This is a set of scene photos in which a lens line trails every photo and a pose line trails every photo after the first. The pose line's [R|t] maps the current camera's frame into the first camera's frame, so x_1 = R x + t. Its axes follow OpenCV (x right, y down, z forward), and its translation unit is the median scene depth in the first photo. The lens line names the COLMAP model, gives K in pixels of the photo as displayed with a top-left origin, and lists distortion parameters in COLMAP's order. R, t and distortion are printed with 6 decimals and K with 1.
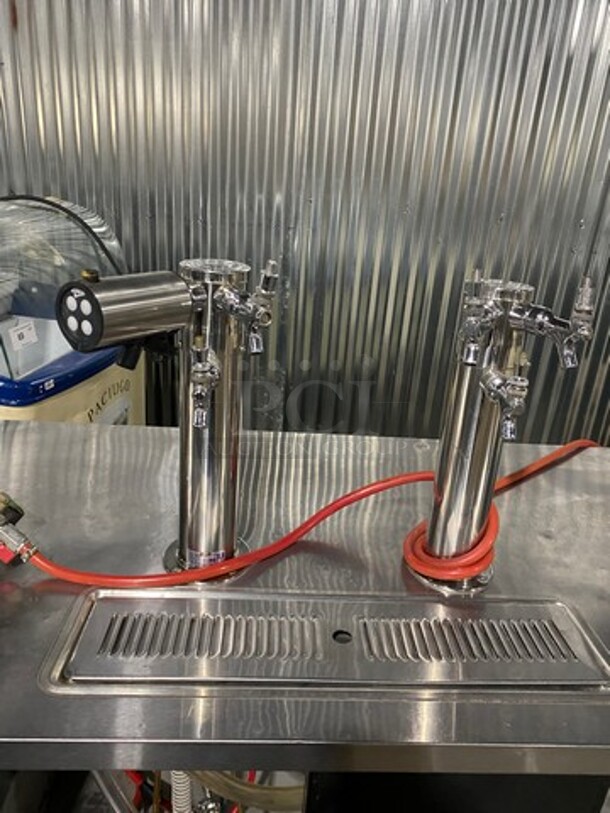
lens RADIAL K [[609.2, 0, 305.3], [0, 609.2, 431.1], [0, 0, 1]] dist [-0.003730, -0.006858]
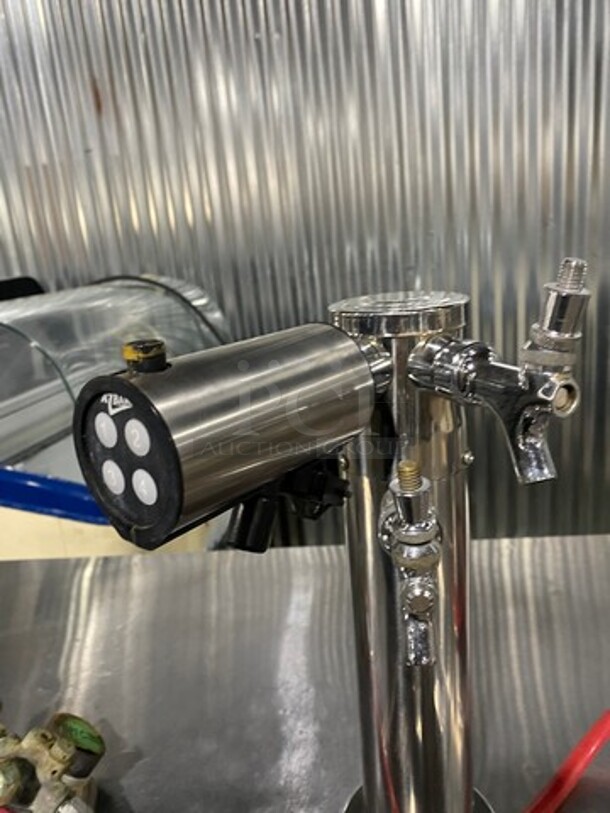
lens RADIAL K [[613.1, 0, 305.0], [0, 613.1, 406.5], [0, 0, 1]] dist [0.006088, 0.001382]
pose [[0.976926, -0.122807, -0.174738, -0.057584], [0.099611, 0.985708, -0.135855, -0.049357], [0.188925, 0.115315, 0.975197, 0.197811]]
